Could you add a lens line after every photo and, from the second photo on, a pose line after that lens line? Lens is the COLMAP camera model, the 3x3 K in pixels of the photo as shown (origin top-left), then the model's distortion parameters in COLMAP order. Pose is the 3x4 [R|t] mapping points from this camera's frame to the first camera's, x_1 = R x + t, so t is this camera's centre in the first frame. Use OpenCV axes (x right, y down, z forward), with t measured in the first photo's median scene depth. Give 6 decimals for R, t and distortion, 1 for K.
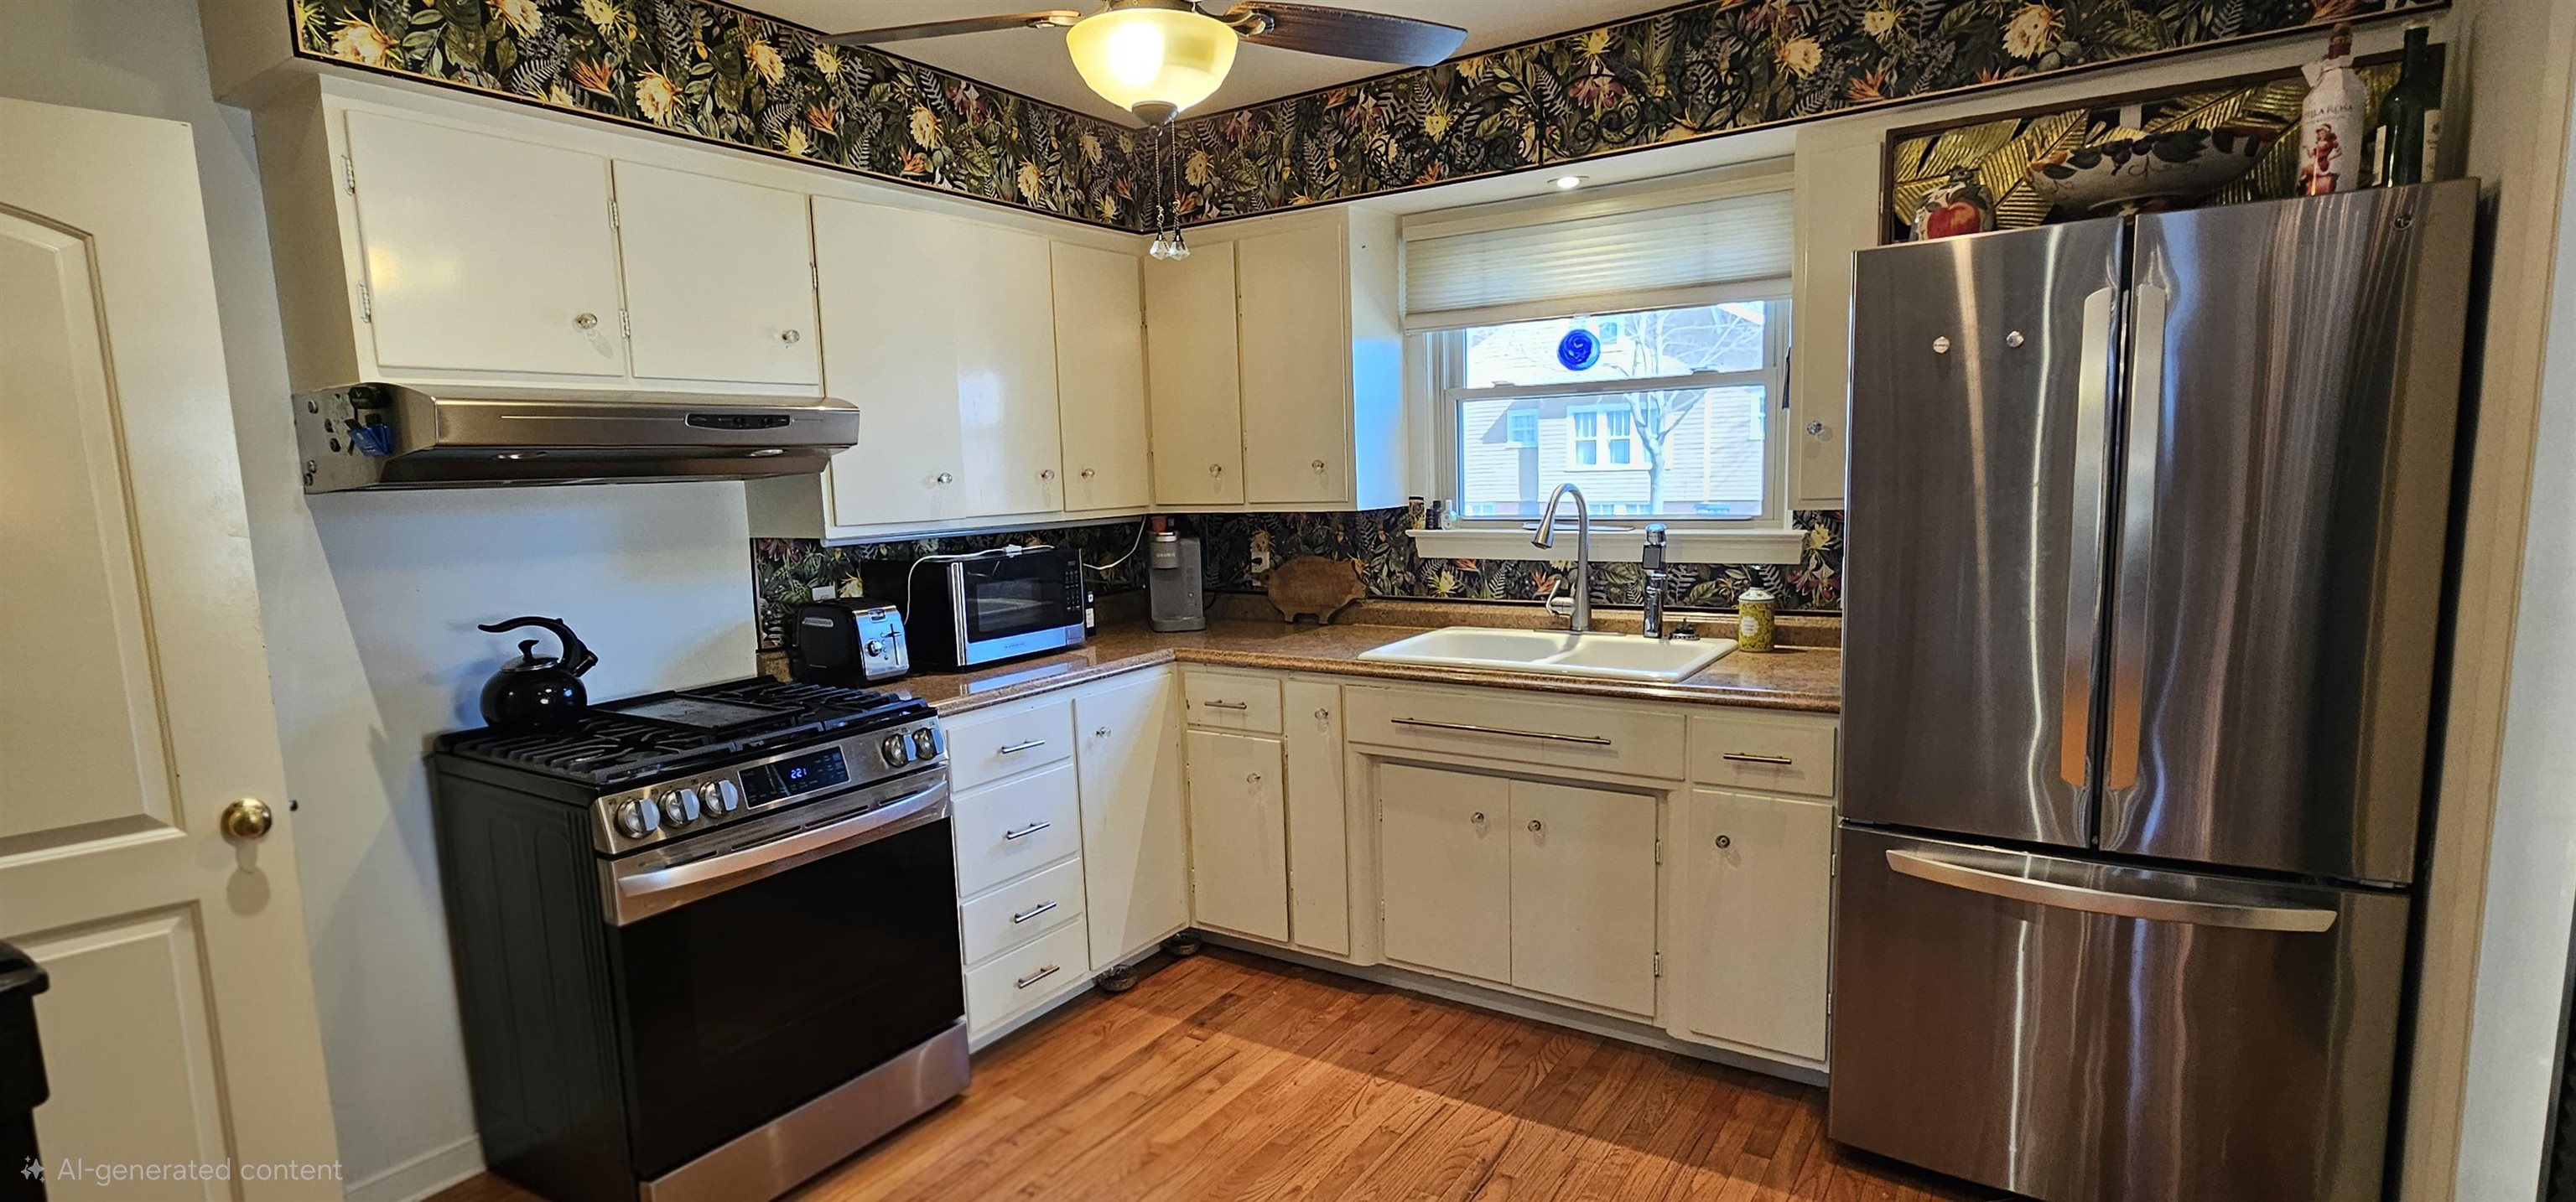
lens RADIAL K [[1247.2, 0, 1262.1], [0, 1247.2, 642.0], [0, 0, 1]] dist [0.000048, -0.000684]
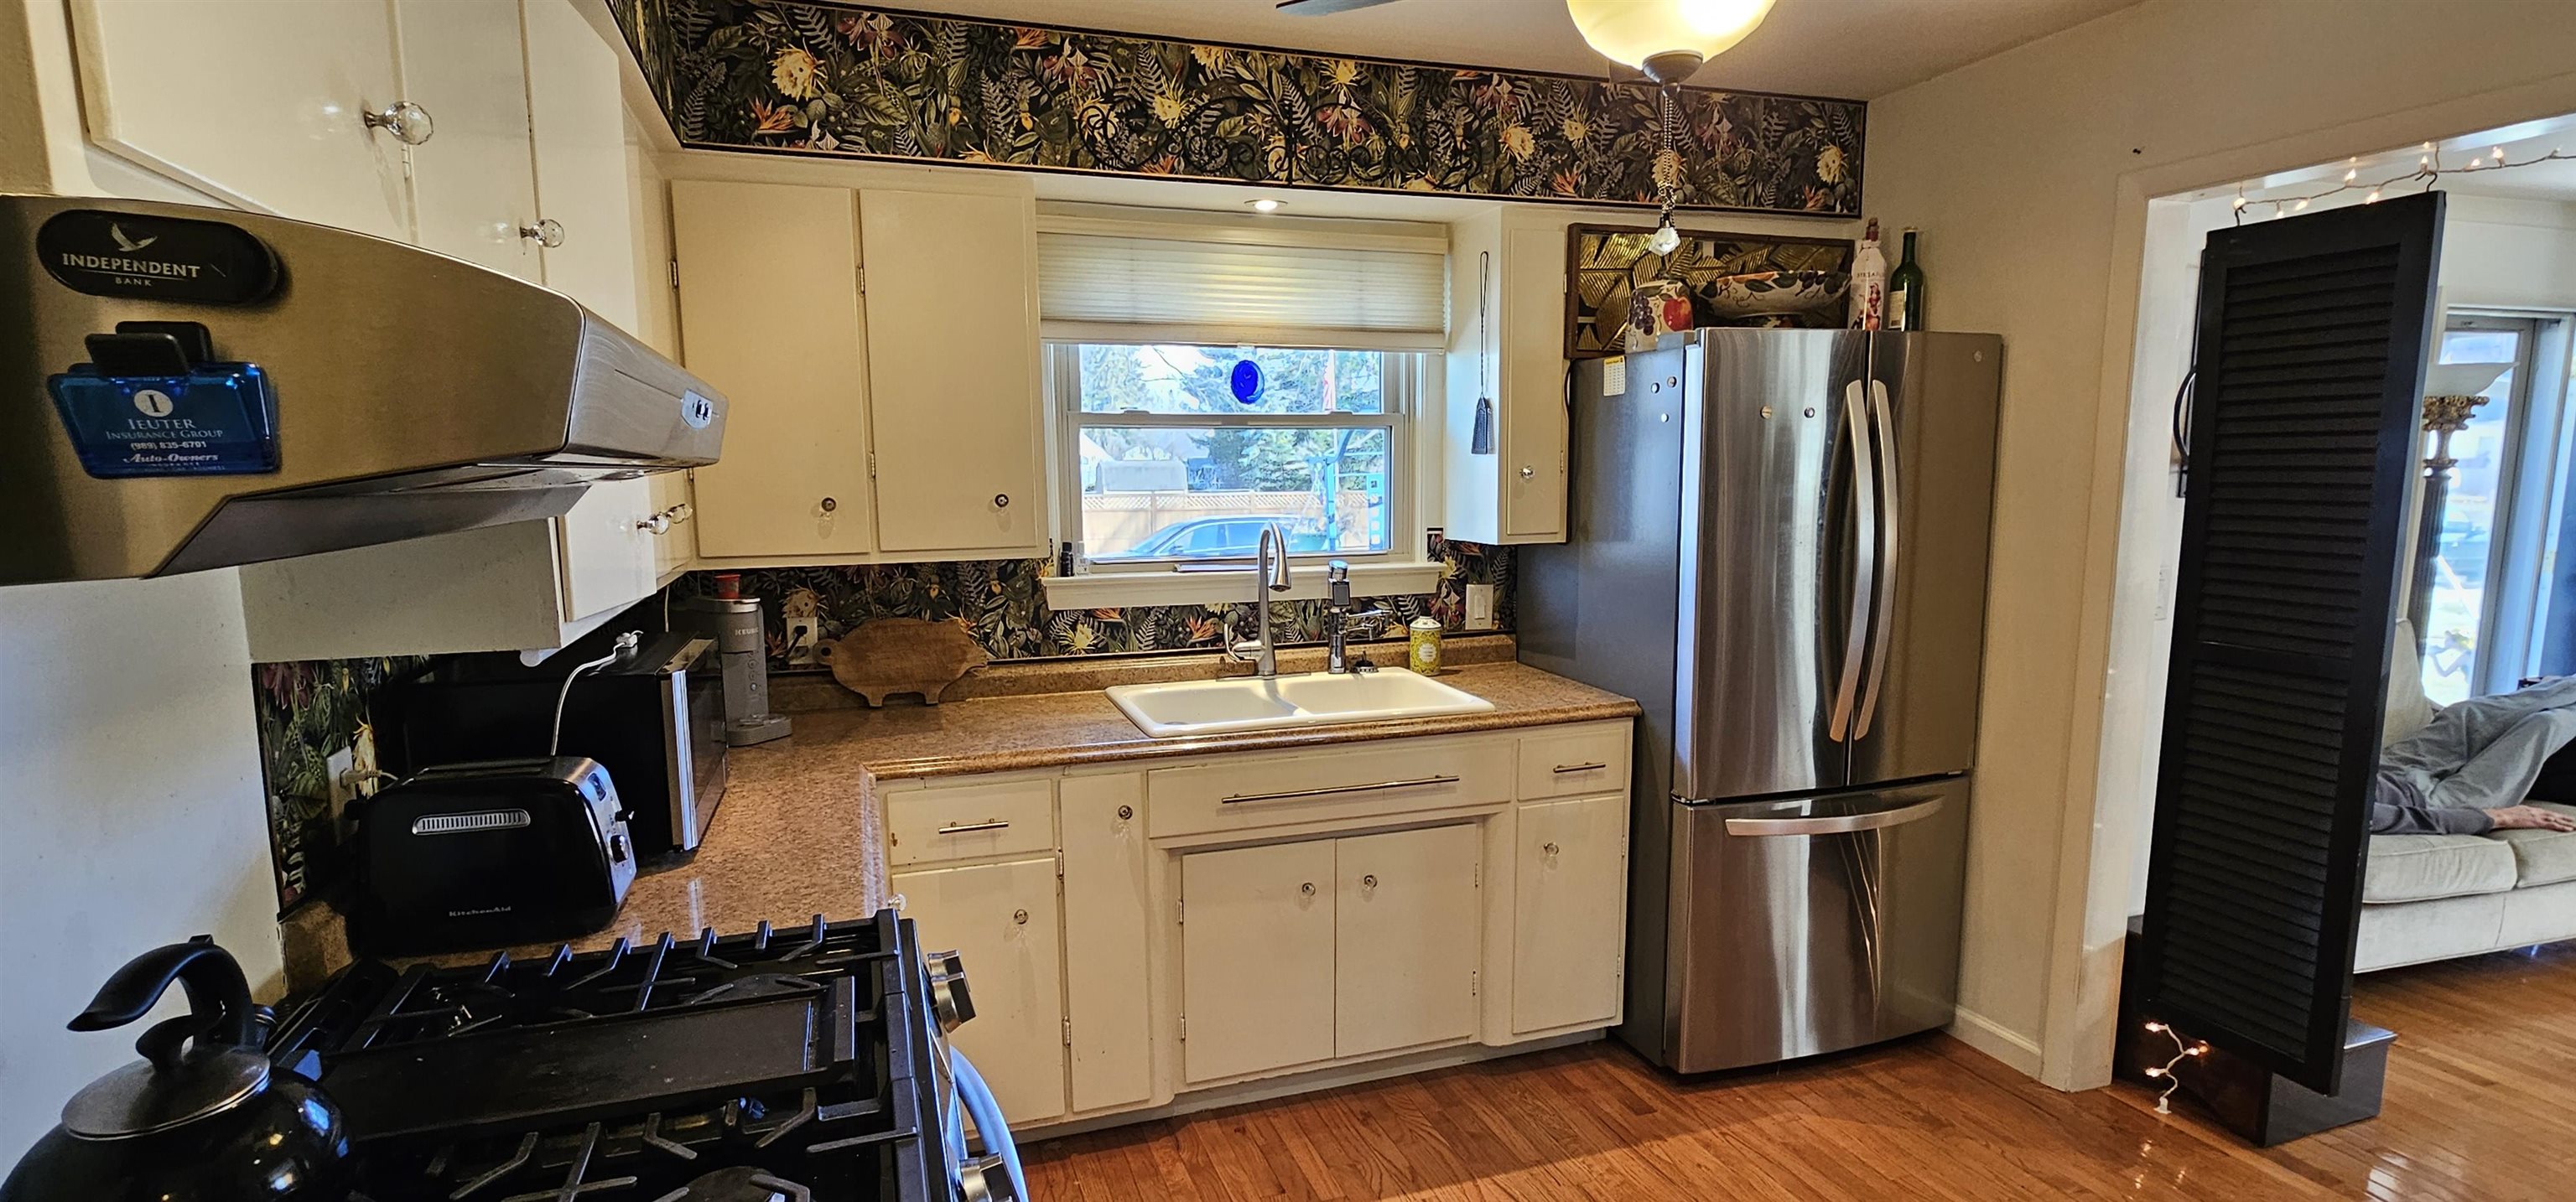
lens RADIAL K [[1247.2, 0, 1262.1], [0, 1247.2, 642.0], [0, 0, 1]] dist [0.000048, -0.000684]
pose [[0.600877, -0.085830, 0.794720, -0.529594], [0.103940, 0.994167, 0.028783, -0.064871], [-0.792555, 0.065308, 0.606293, 0.440713]]
